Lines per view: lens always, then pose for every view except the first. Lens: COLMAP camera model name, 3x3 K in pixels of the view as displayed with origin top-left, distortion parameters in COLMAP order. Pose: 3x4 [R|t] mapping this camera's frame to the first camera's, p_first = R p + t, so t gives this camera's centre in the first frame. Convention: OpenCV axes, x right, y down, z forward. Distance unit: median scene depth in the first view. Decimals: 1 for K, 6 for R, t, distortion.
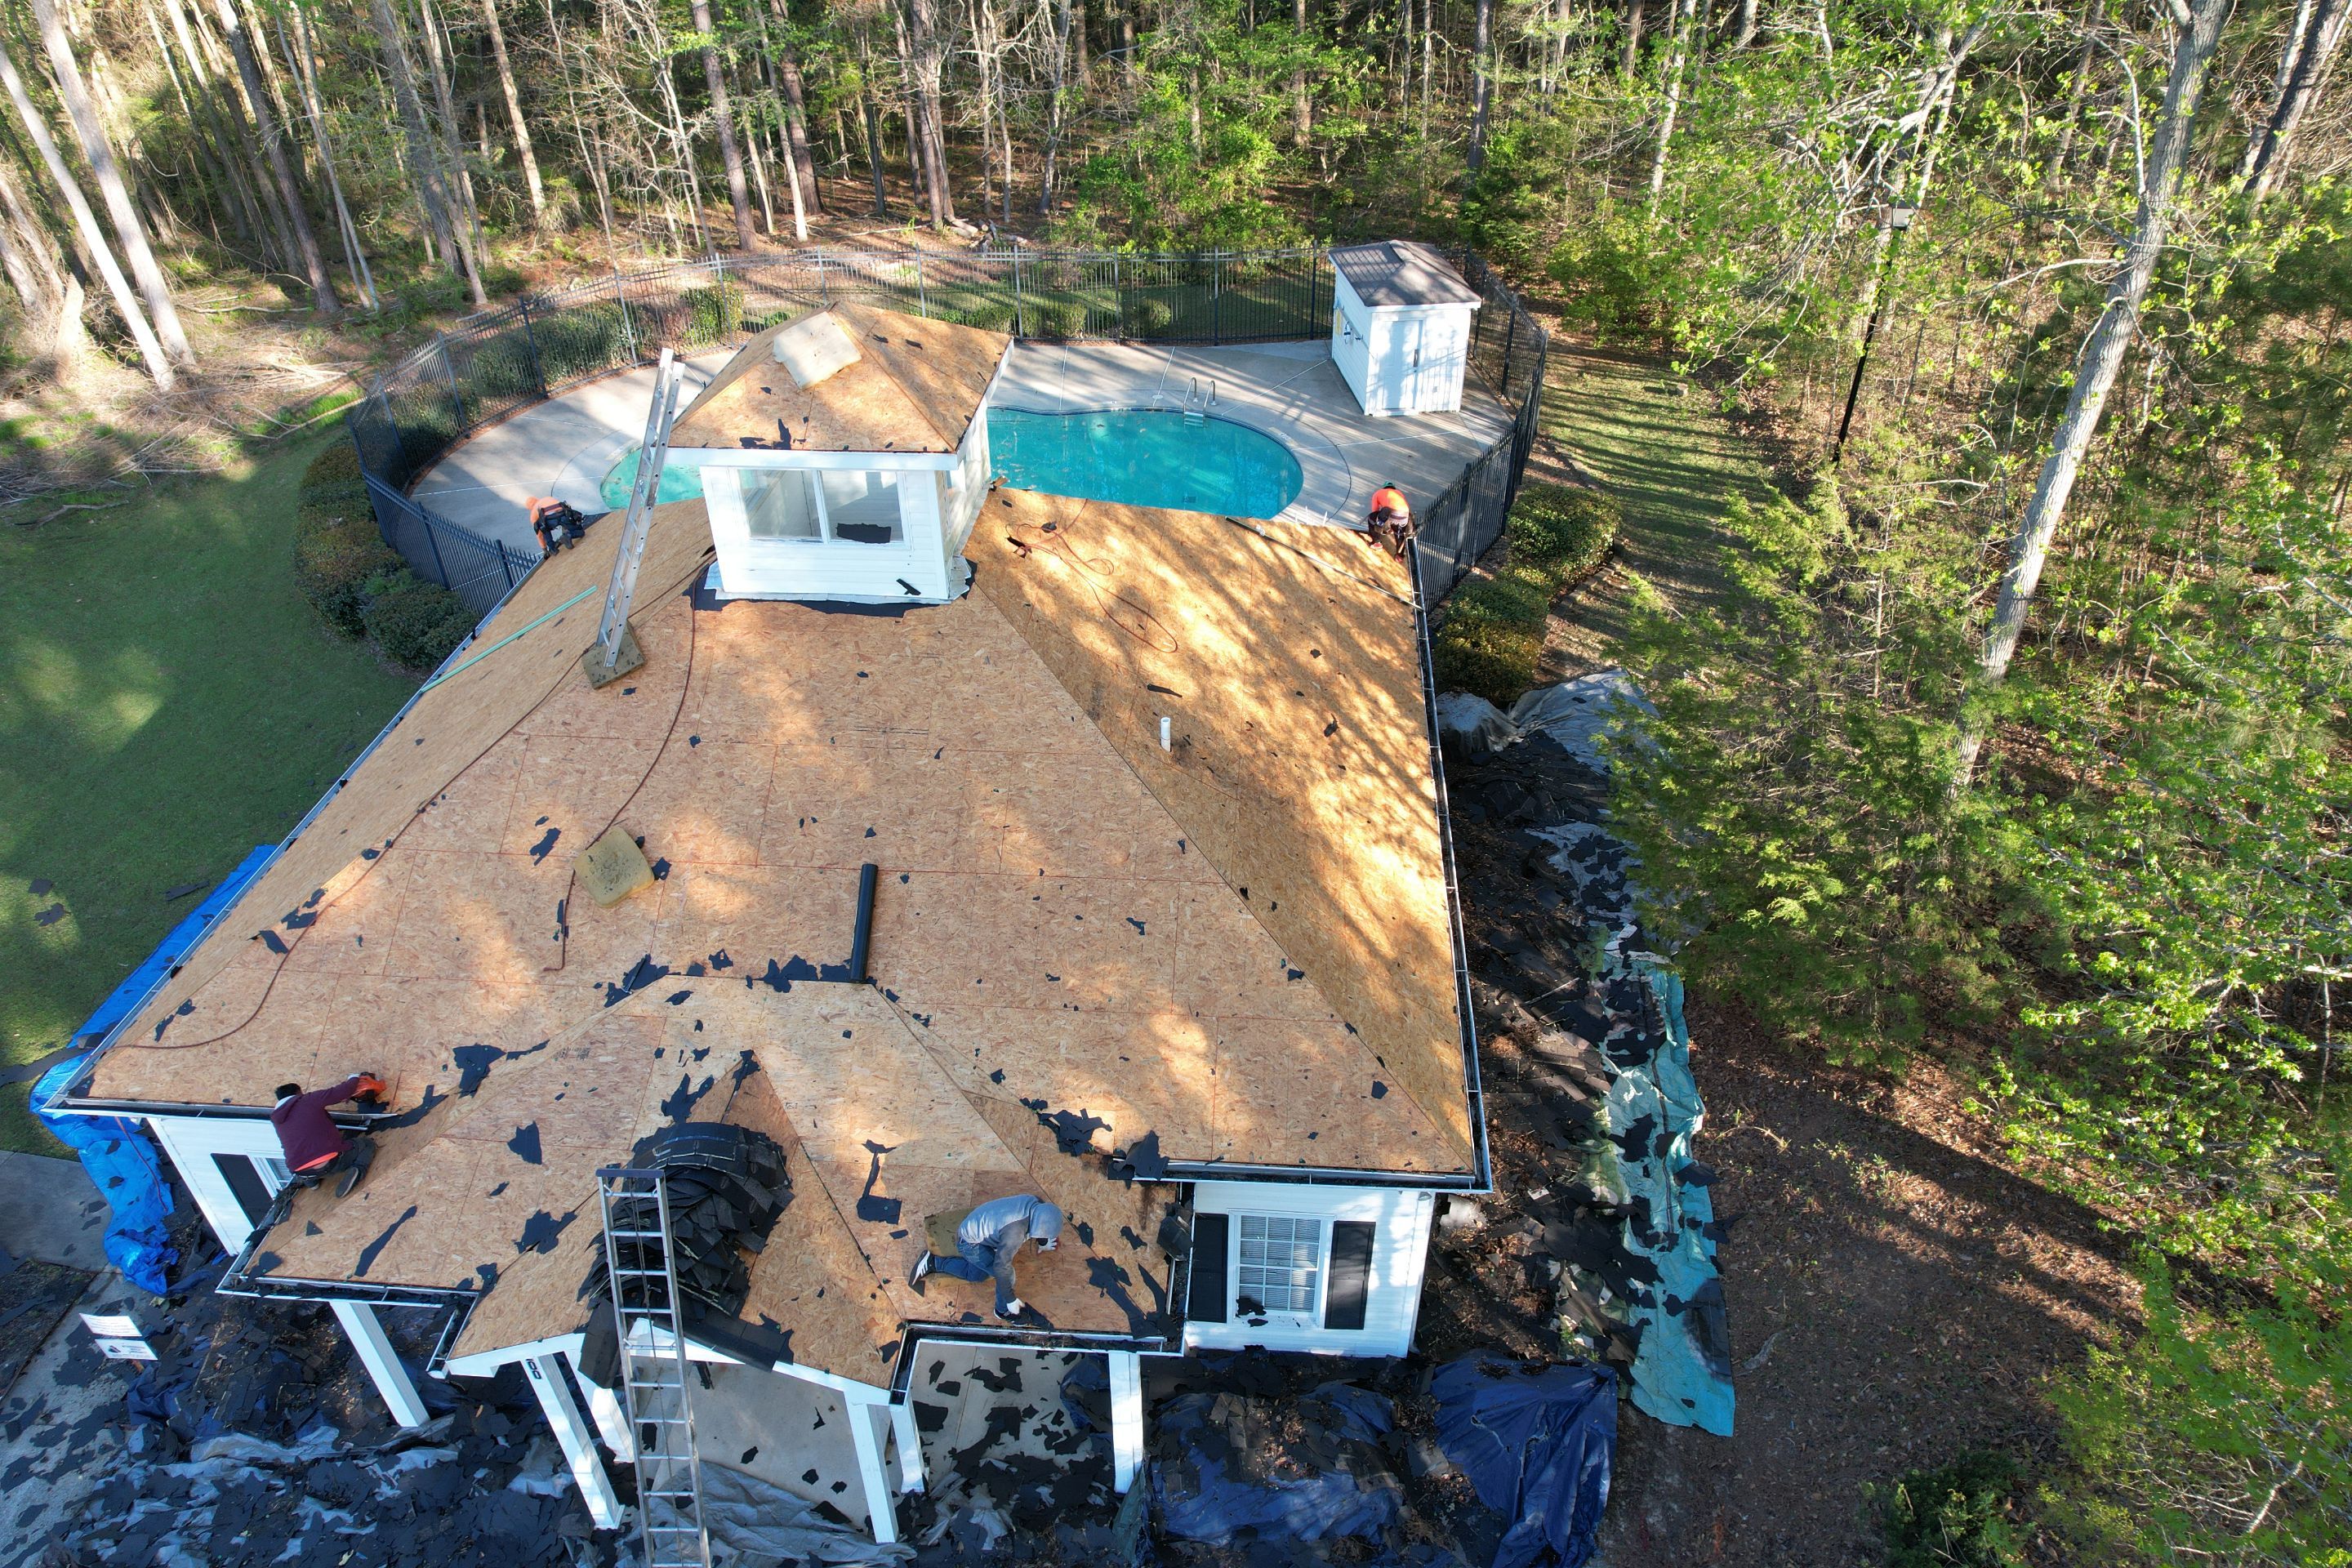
lens RADIAL K [[1480.8, 0, 1178.4], [0, 1480.8, 789.9], [0, 0, 1]] dist [-0.036549, 0.009615]
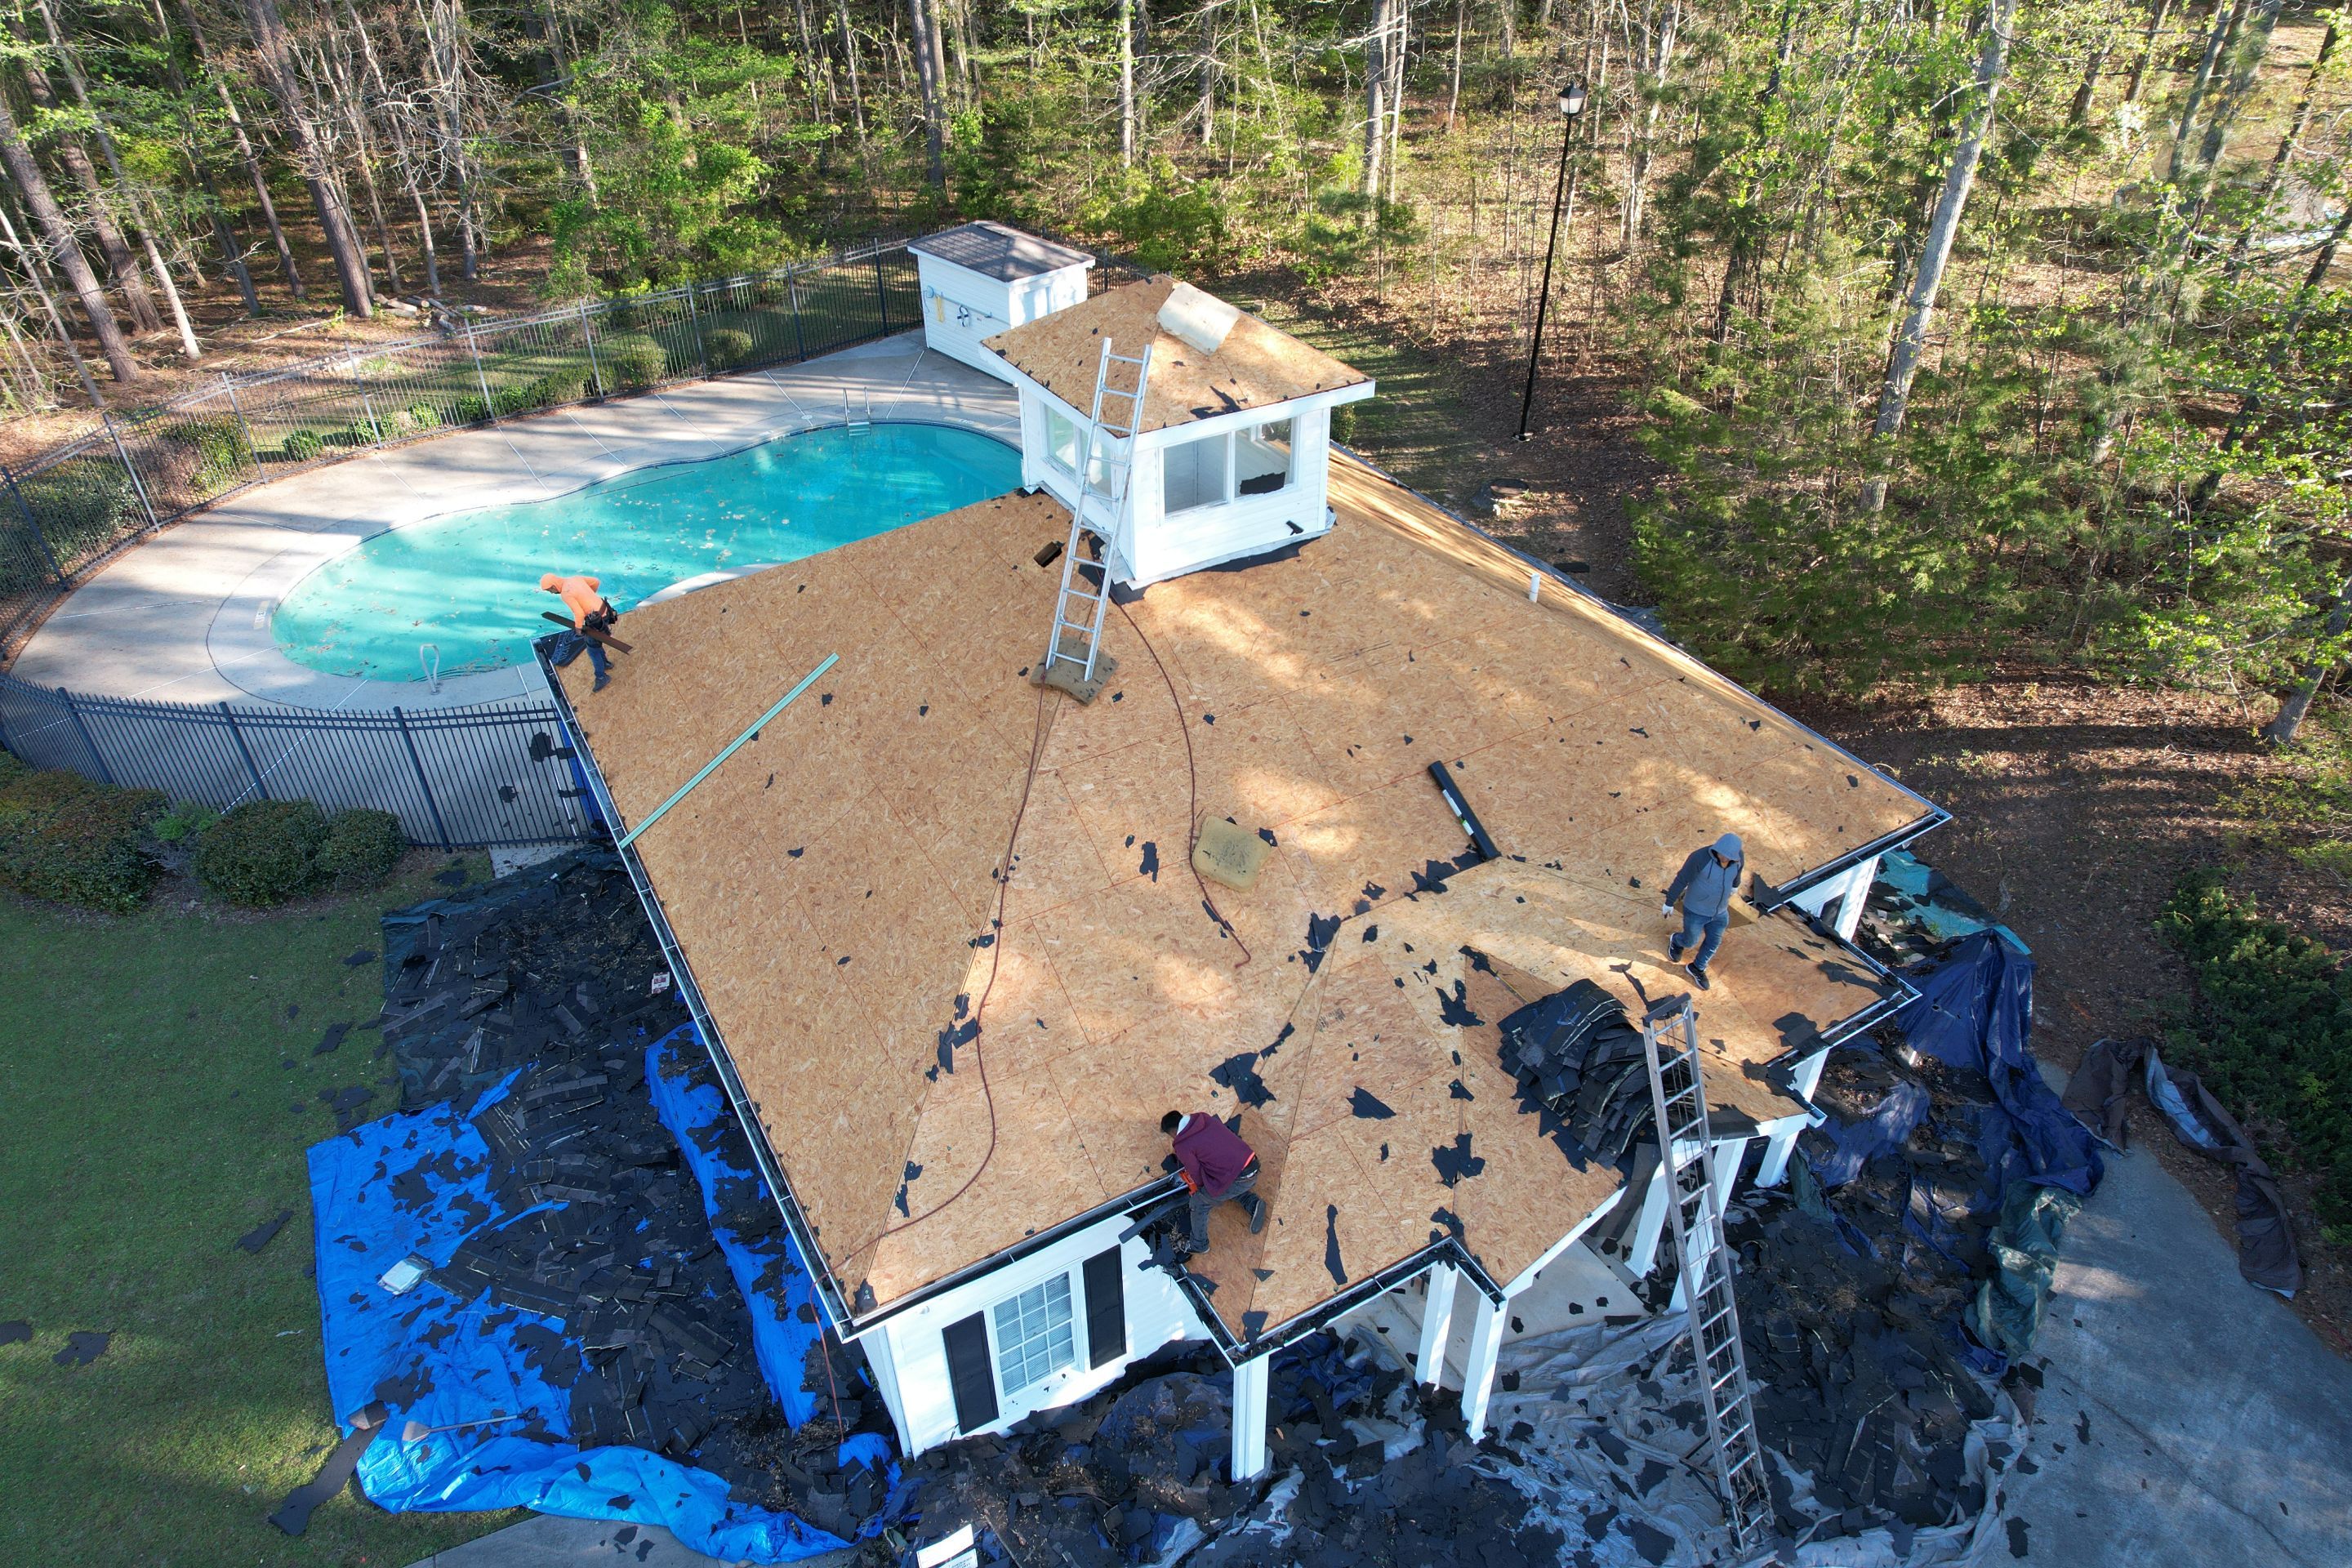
lens RADIAL K [[1480.8, 0, 1176.1], [0, 1480.8, 773.6], [0, 0, 1]] dist [-0.036549, 0.009615]
pose [[0.828933, -0.327776, 0.453246, -0.869942], [0.334296, 0.939984, 0.068386, -0.079739], [-0.448460, 0.094831, 0.888758, 0.128901]]
